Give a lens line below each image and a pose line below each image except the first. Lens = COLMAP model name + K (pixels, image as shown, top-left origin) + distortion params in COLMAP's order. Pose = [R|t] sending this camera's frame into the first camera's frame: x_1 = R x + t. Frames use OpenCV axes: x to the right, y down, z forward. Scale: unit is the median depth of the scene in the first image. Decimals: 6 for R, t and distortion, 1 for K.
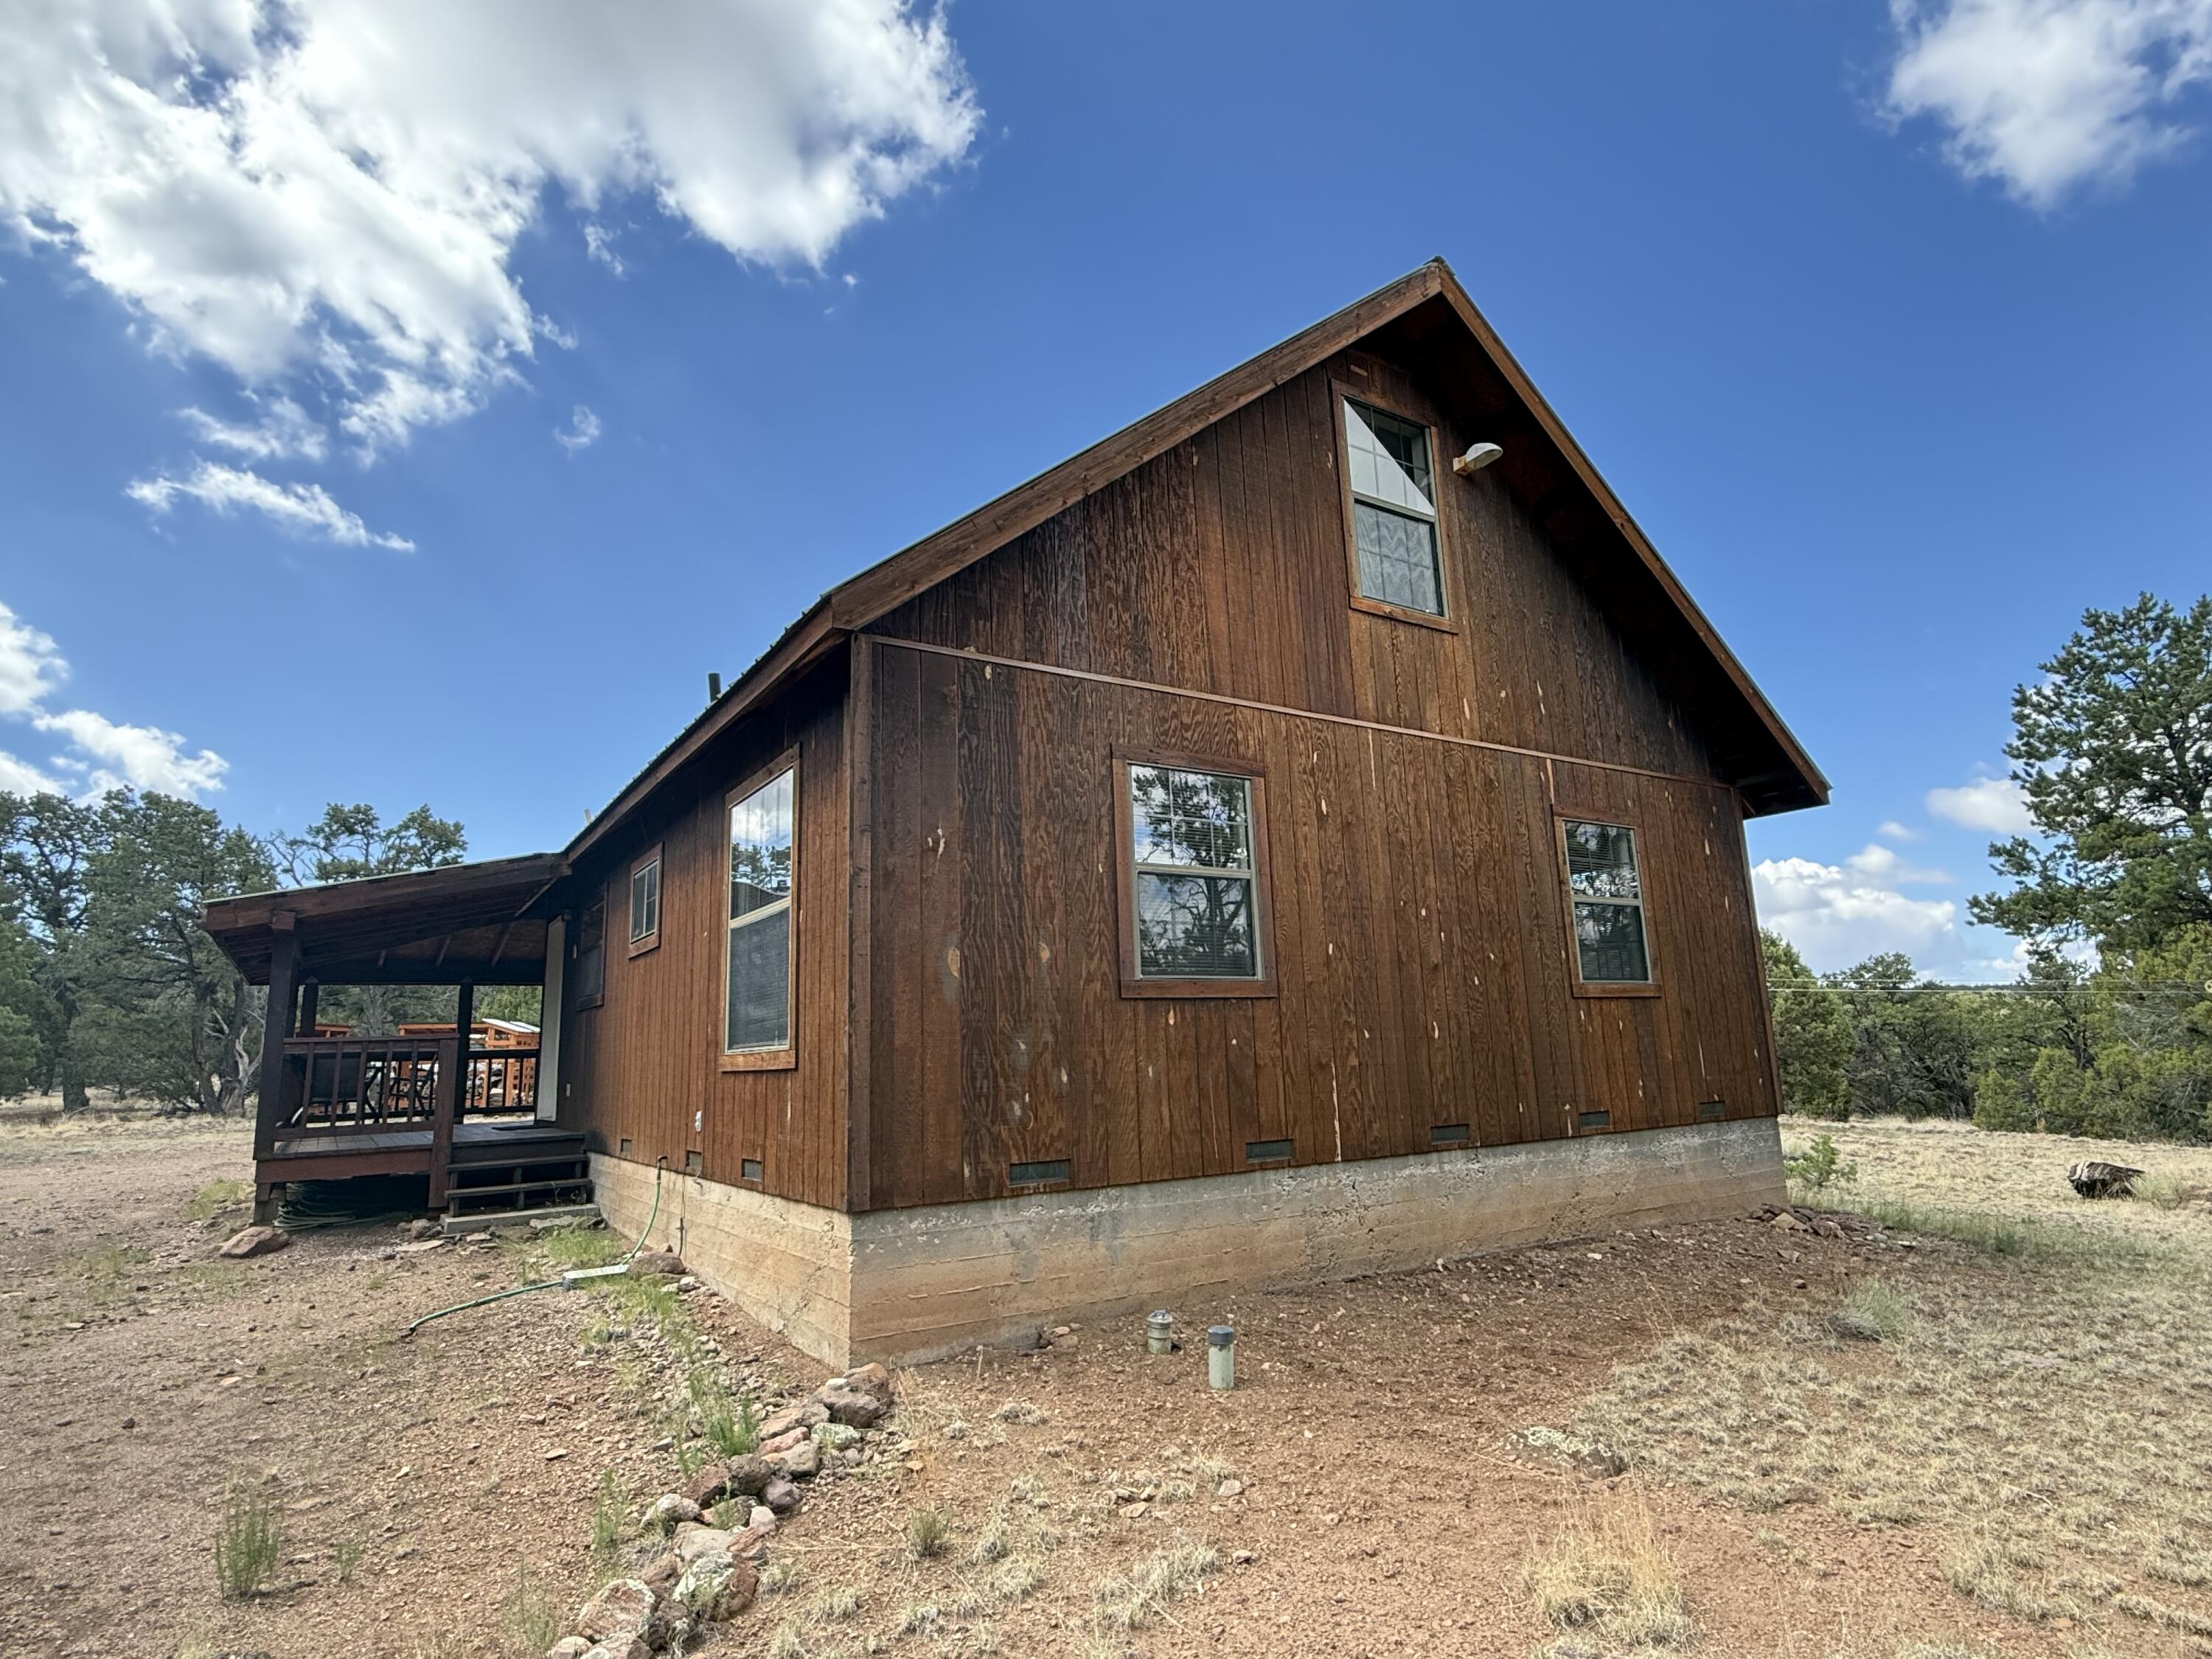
lens RADIAL K [[1189.4, 0, 1106.0], [0, 1189.4, 829.5], [0, 0, 1]] dist [-0.002619, -0.000473]
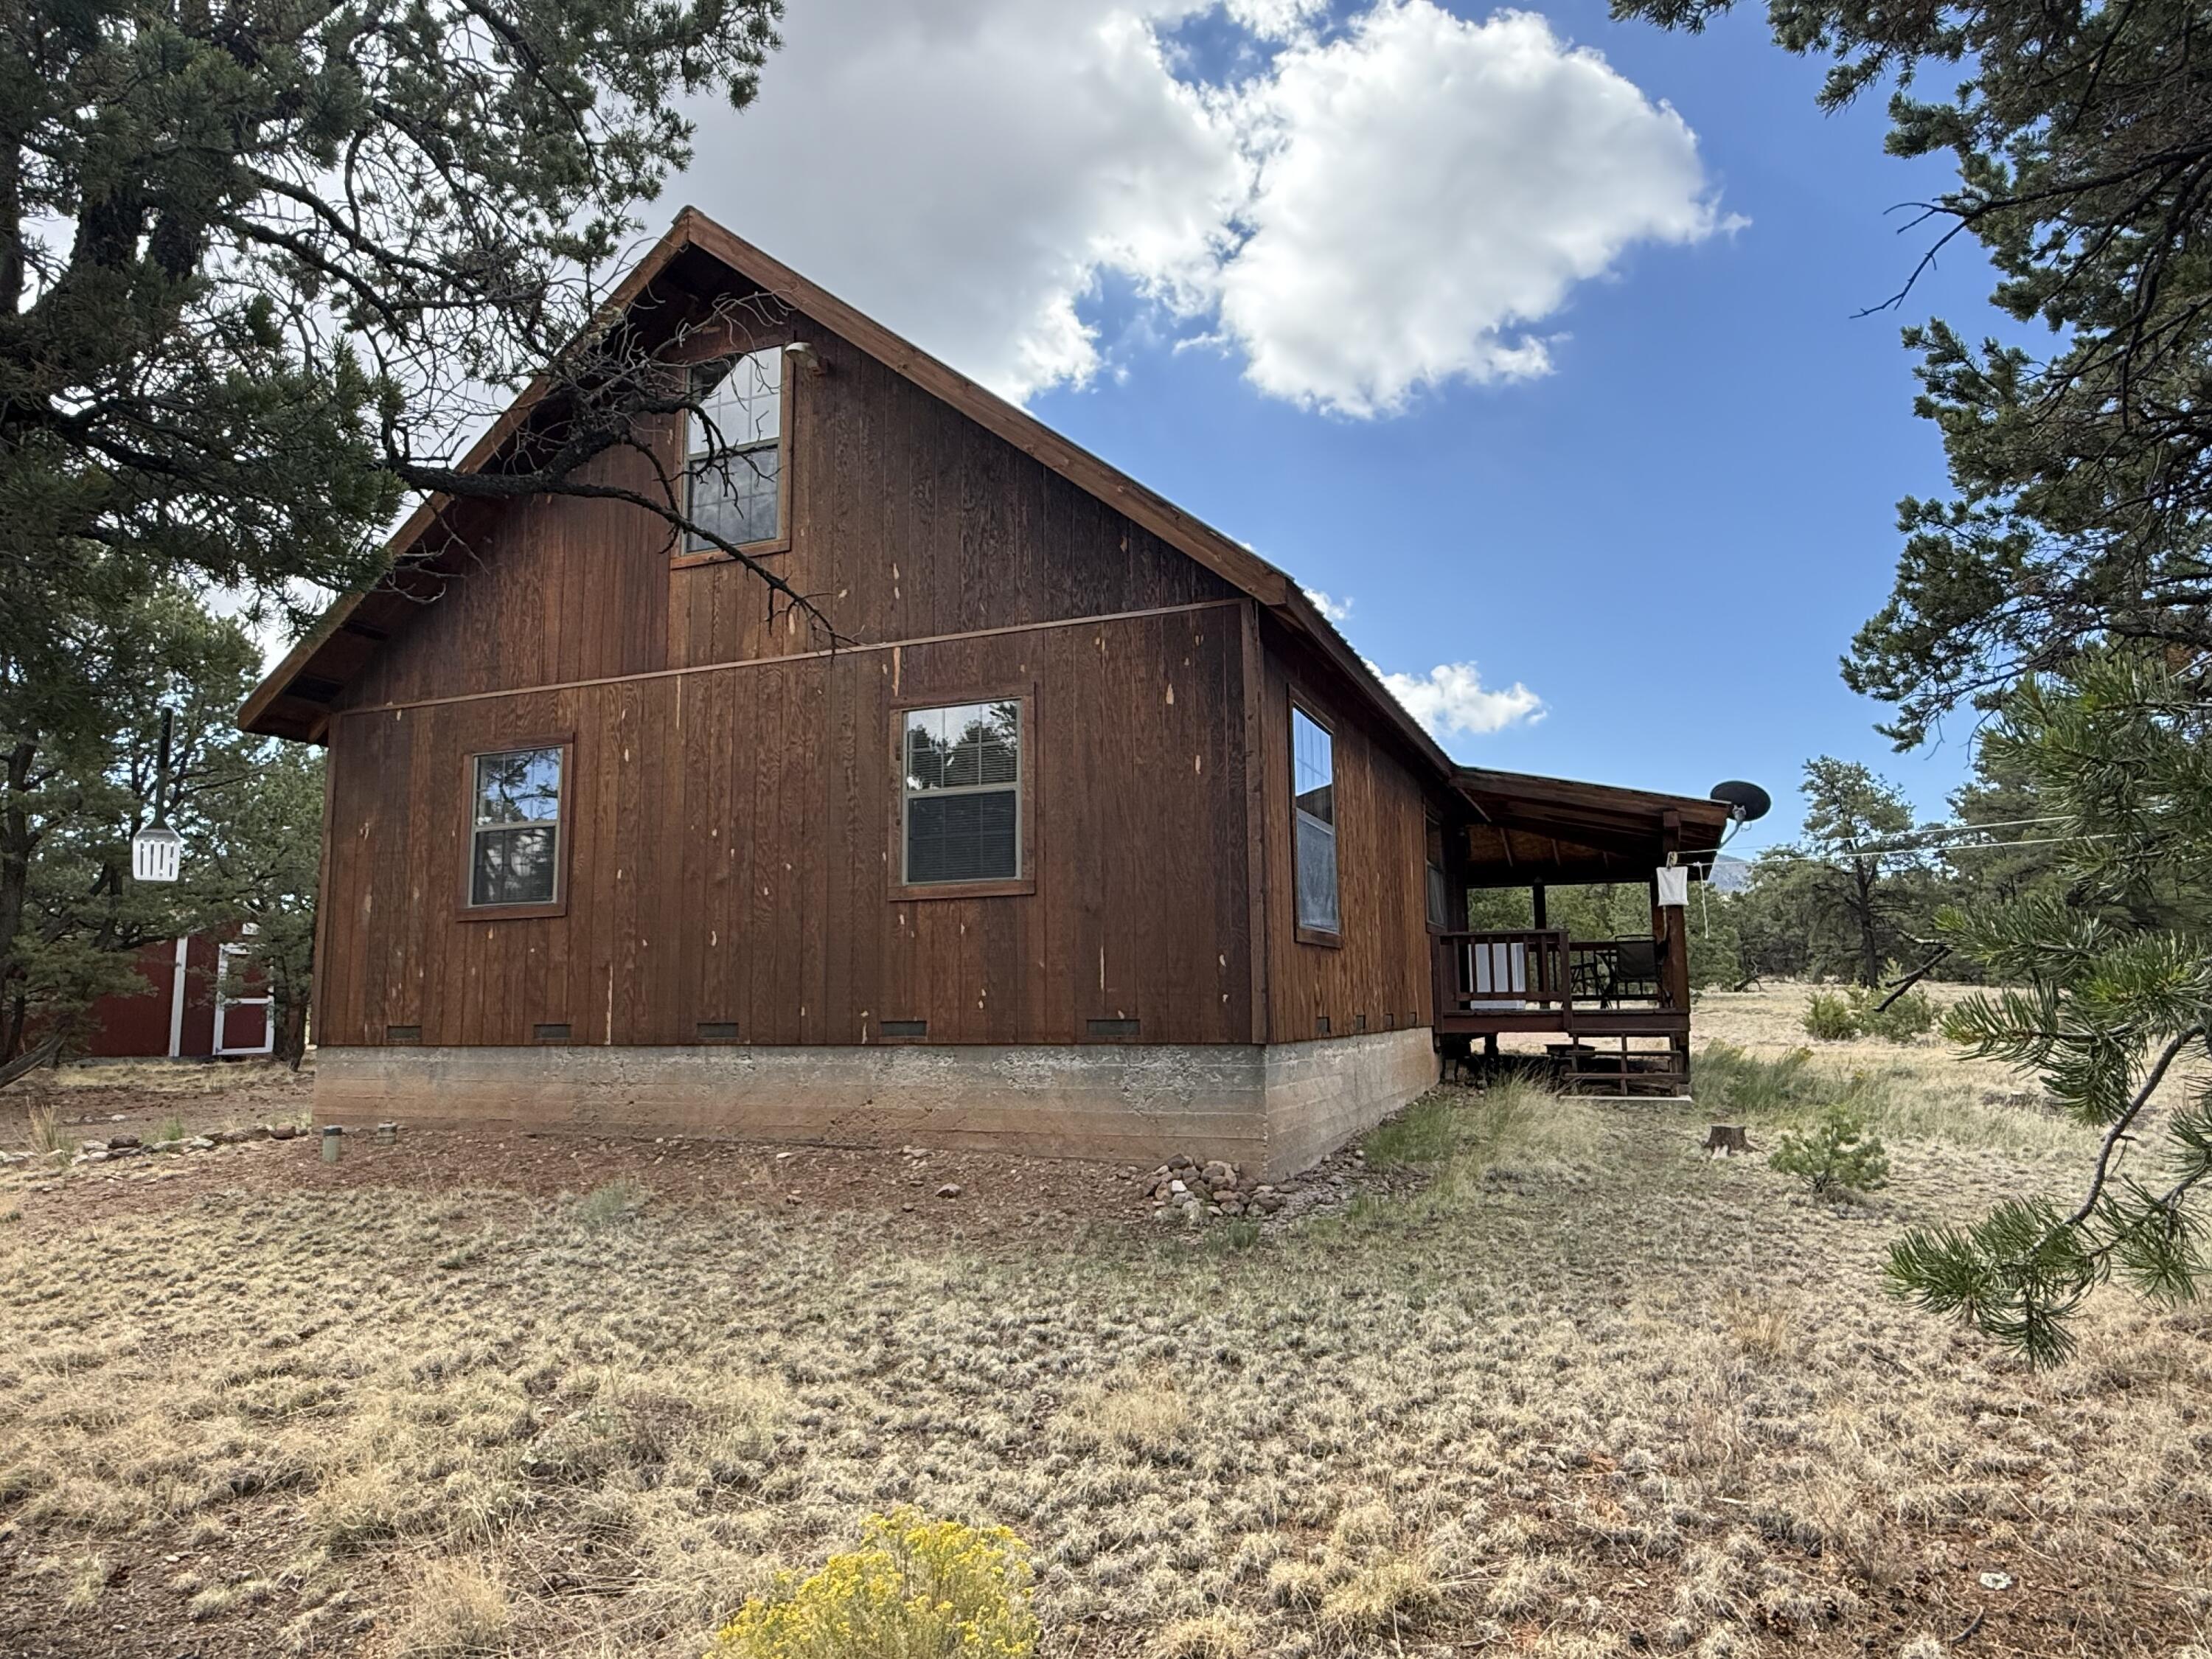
lens RADIAL K [[1345.9, 0, 1106.0], [0, 1345.9, 829.5], [0, 0, 1]] dist [0.002896, 0.000622]
pose [[0.571614, -0.074438, -0.817139, 1.550468], [0.150803, 0.988443, 0.015448, 0.105793], [0.806546, -0.132057, 0.576233, 0.596328]]
